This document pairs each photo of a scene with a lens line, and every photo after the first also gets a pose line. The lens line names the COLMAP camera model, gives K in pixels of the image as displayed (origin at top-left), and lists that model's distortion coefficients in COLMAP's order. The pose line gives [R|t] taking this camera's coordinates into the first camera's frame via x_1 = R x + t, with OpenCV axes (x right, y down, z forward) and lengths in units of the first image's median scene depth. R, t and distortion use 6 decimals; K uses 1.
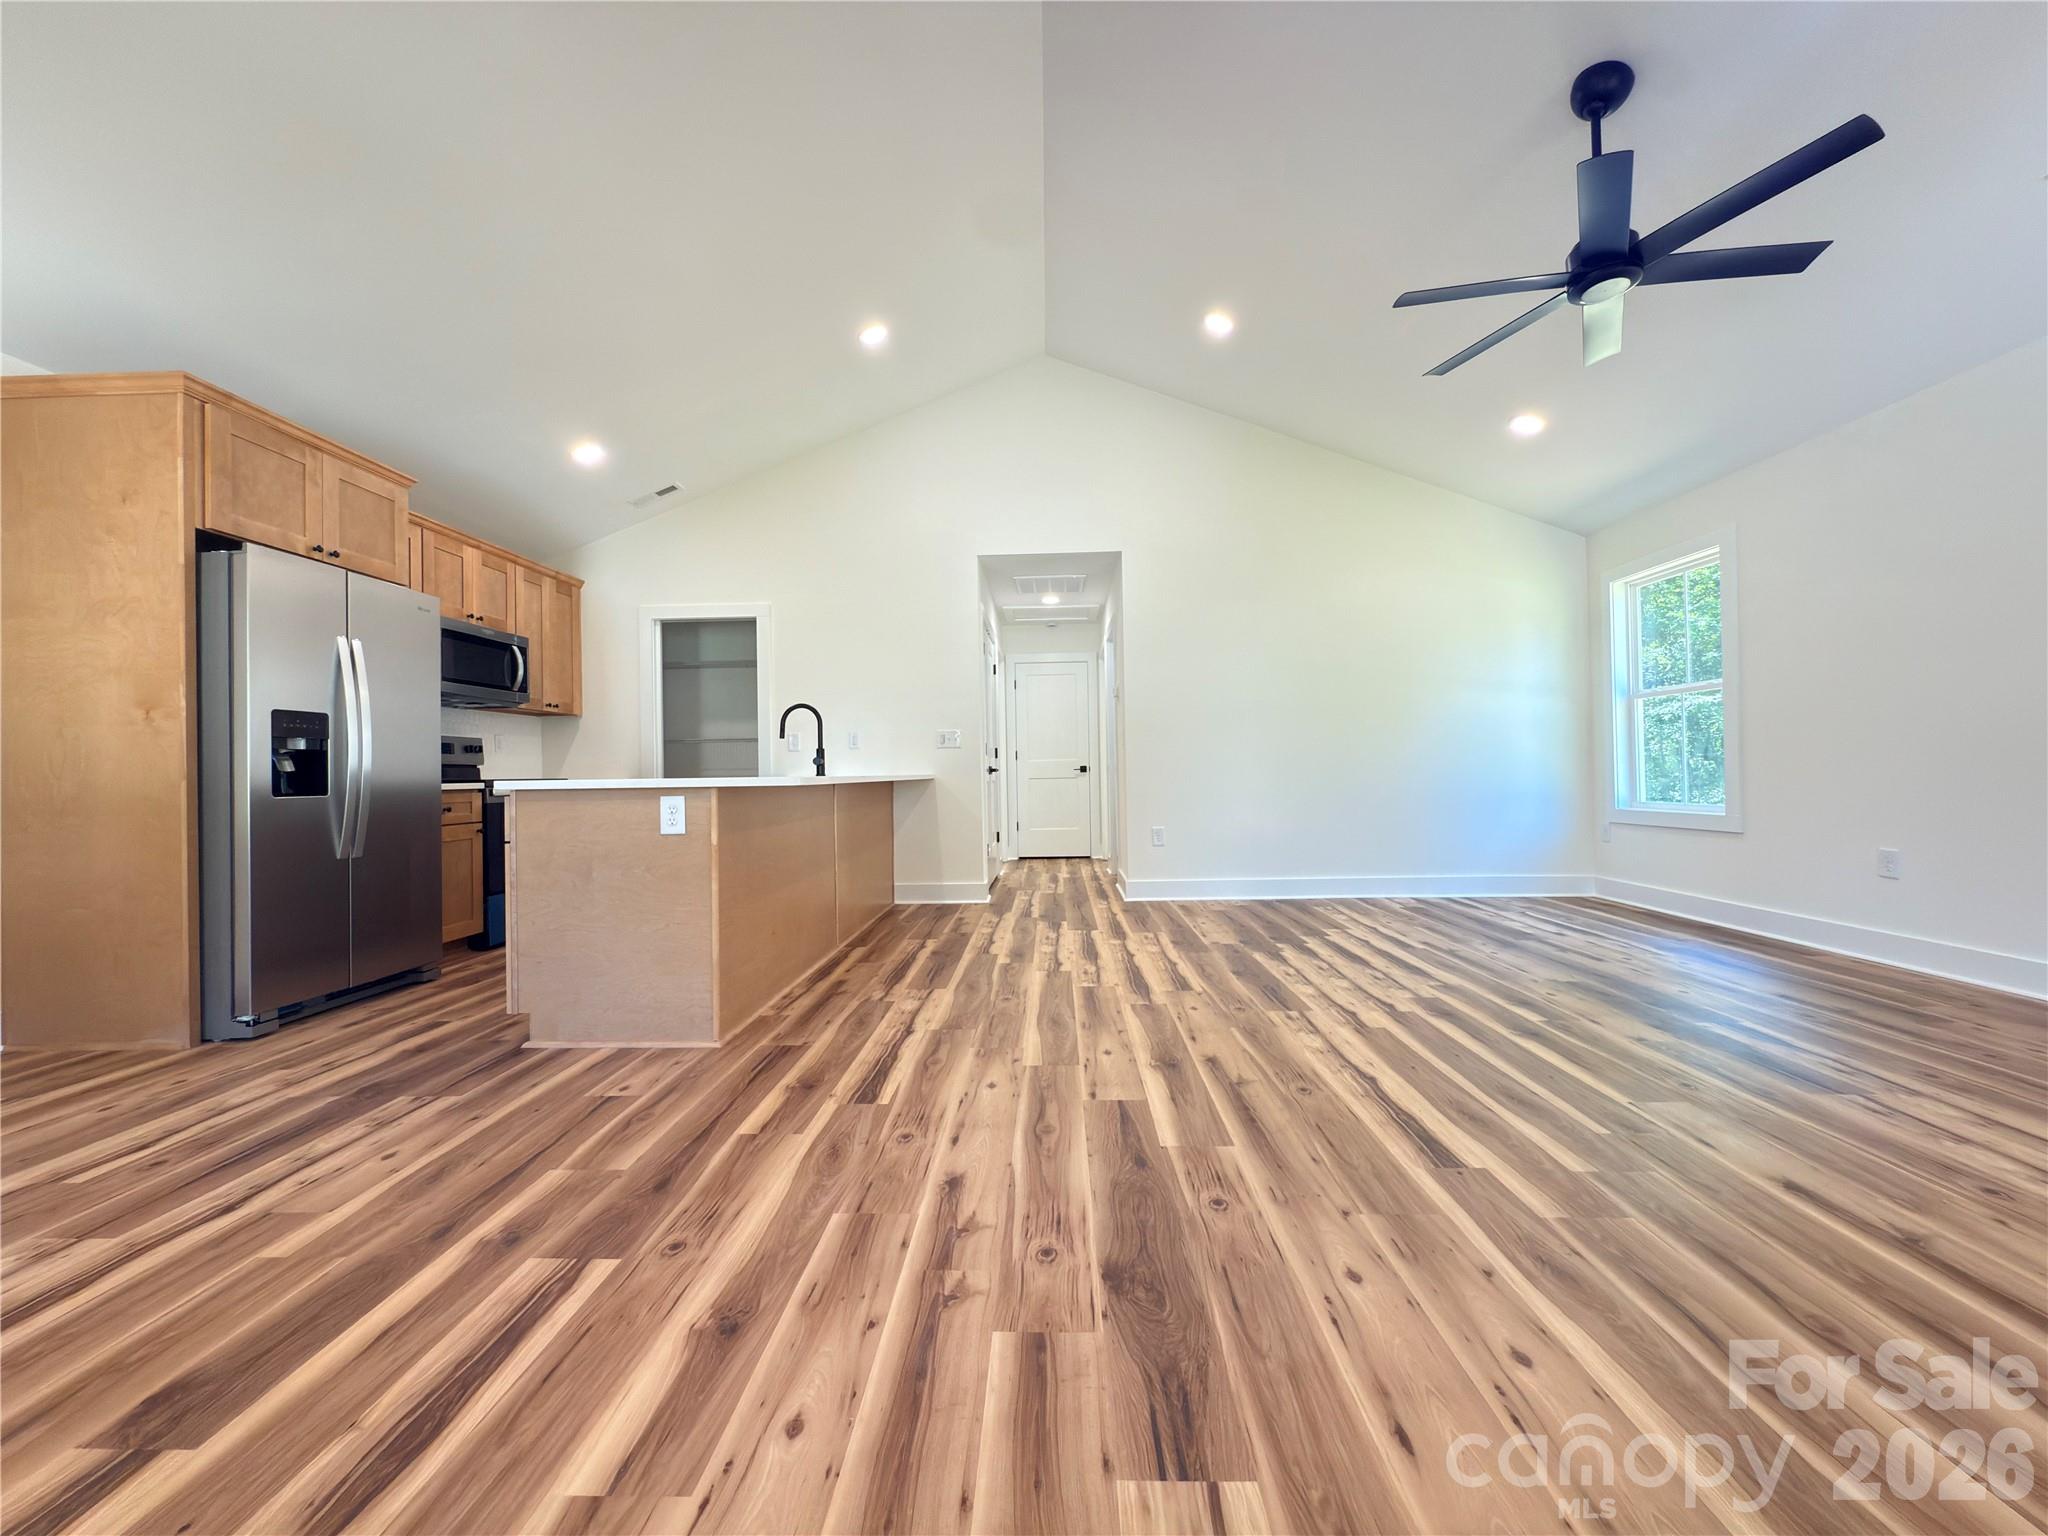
lens RADIAL K [[817.1, 0, 1023.2], [0, 817.1, 766.6], [0, 0, 1]] dist [-0.000801, -0.000377]
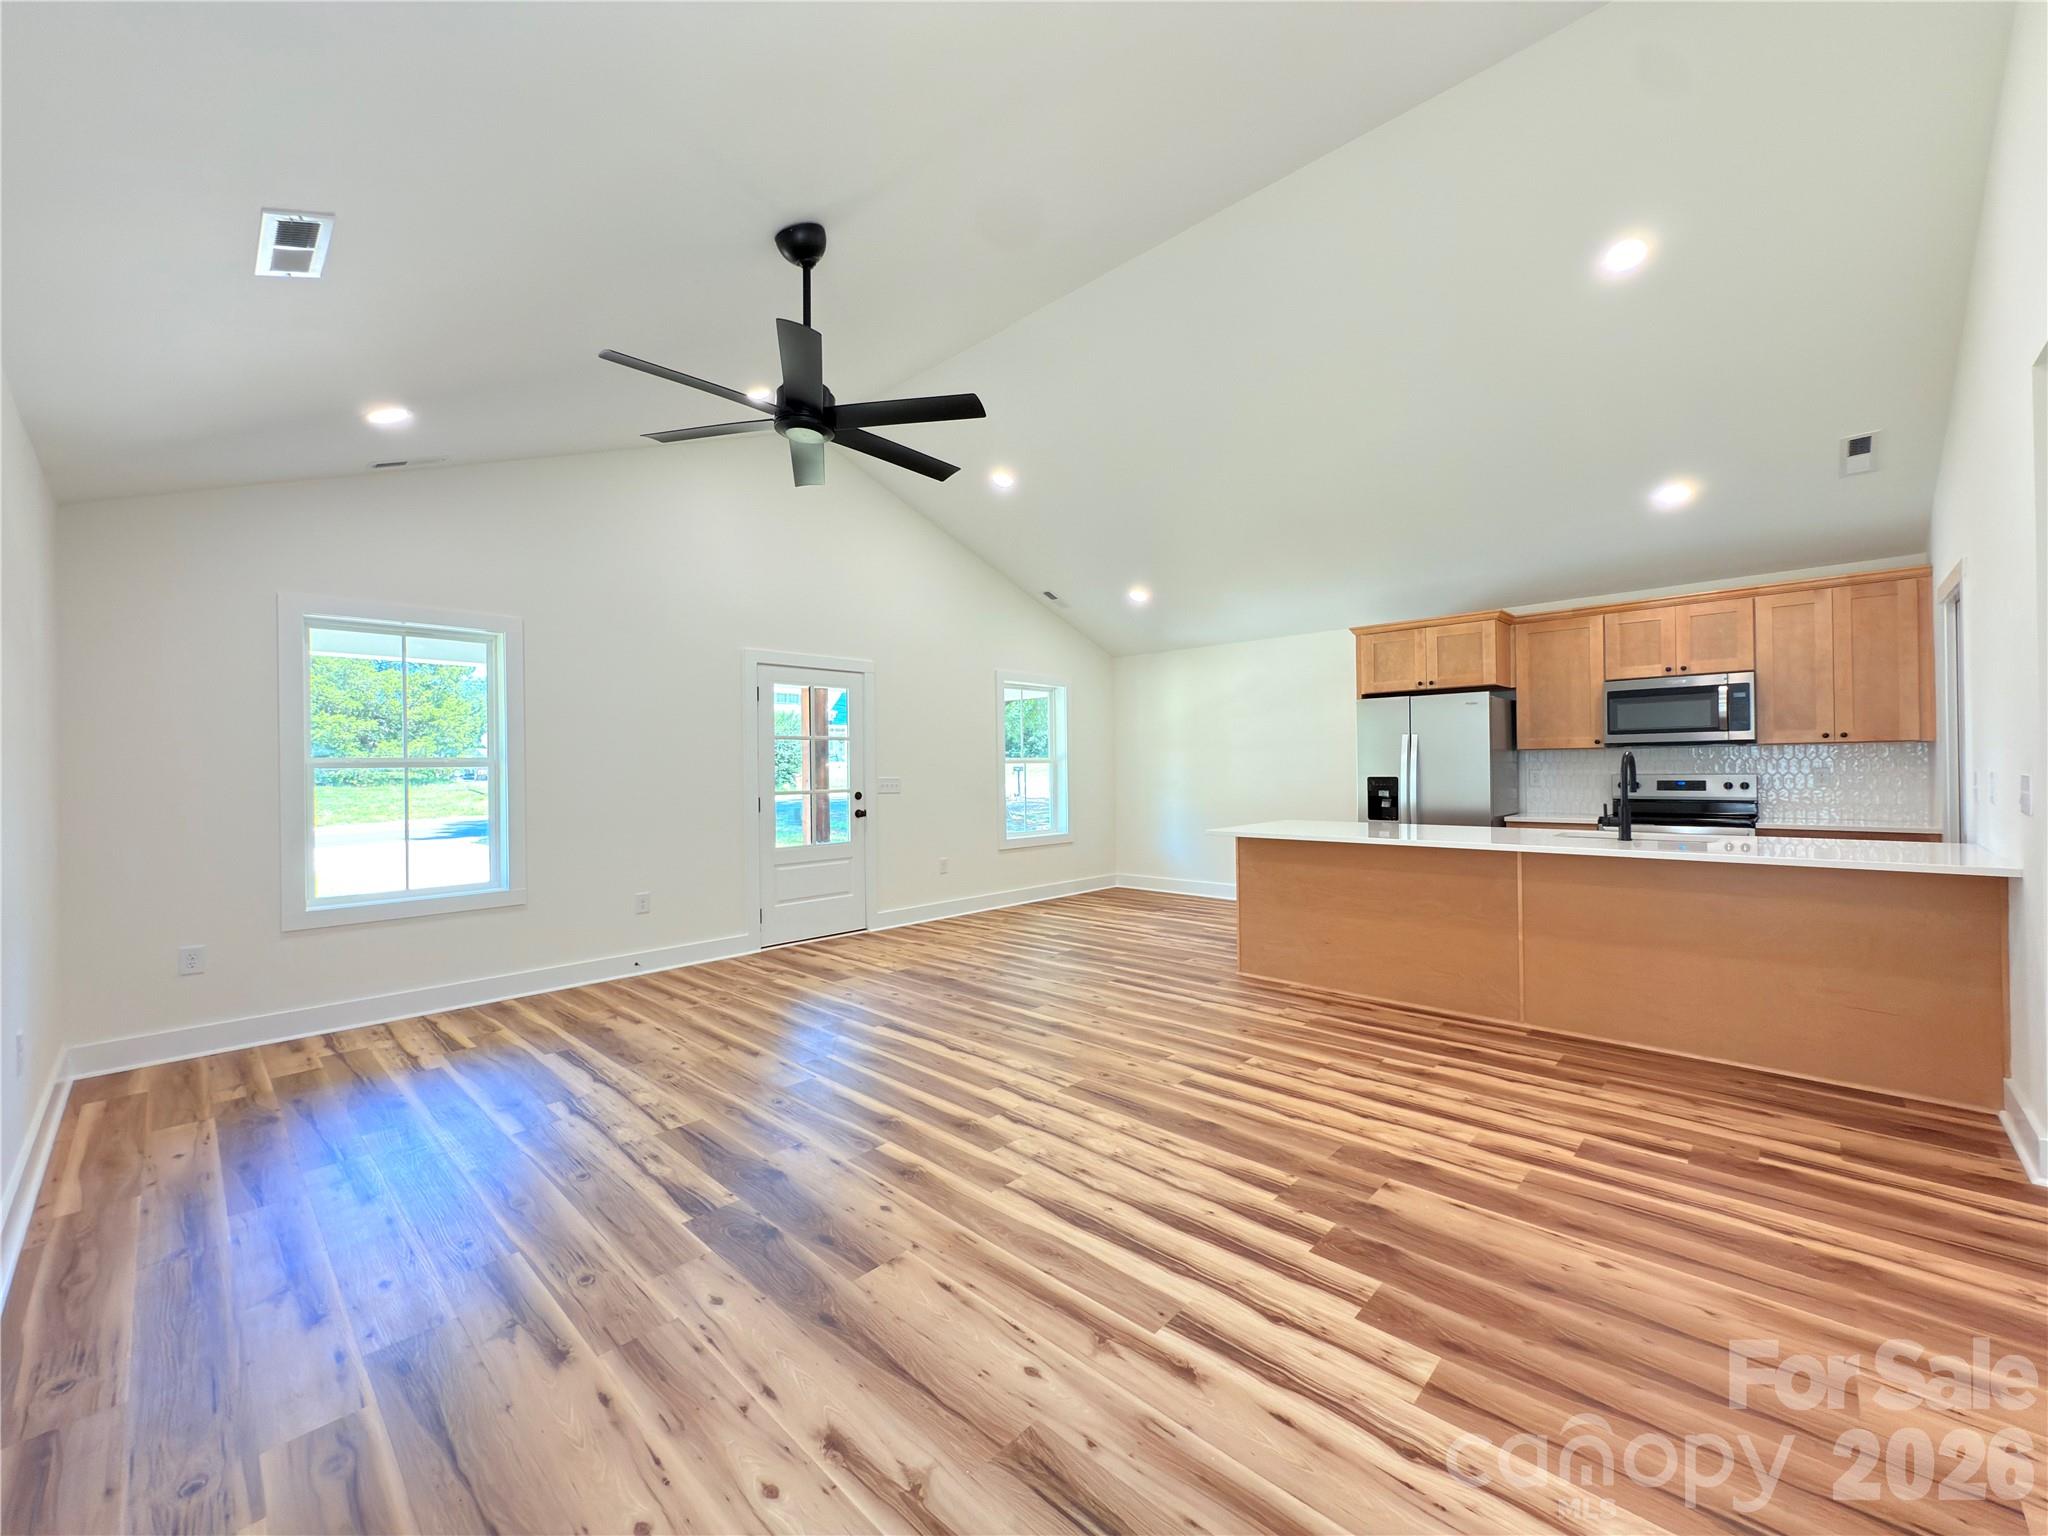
lens RADIAL K [[817.1, 0, 1023.2], [0, 817.1, 766.6], [0, 0, 1]] dist [-0.000801, -0.000377]
pose [[-0.663513, 0.022783, -0.747818, 0.950112], [0.030581, 0.999527, 0.003319, -0.103571], [0.747540, -0.020666, -0.663896, 1.365067]]
